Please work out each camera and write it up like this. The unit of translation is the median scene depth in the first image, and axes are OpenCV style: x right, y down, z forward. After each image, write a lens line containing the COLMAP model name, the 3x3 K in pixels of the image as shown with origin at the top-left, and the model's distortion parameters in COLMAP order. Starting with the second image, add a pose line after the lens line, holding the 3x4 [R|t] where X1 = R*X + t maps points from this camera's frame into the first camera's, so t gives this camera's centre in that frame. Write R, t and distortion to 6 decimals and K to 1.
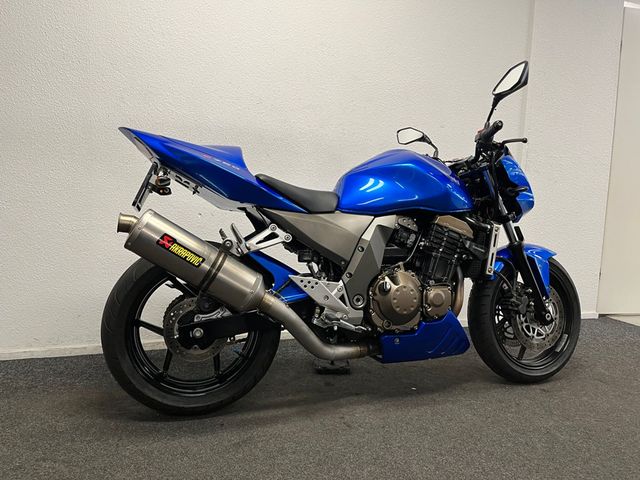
lens RADIAL K [[492.1, 0, 319.9], [0, 492.1, 239.9], [0, 0, 1]] dist [0.015803, -0.014289]
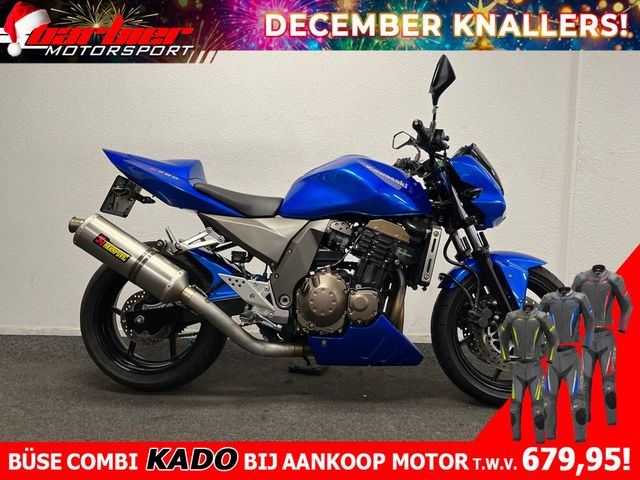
lens RADIAL K [[492.1, 0, 318.0], [0, 492.1, 242.7], [0, 0, 1]] dist [0.015803, -0.014289]
pose [[0.934932, 0.011149, -0.354653, 0.507610], [-0.018829, 0.999657, -0.018210, 0.017775], [0.354328, 0.023702, 0.934821, 0.044207]]
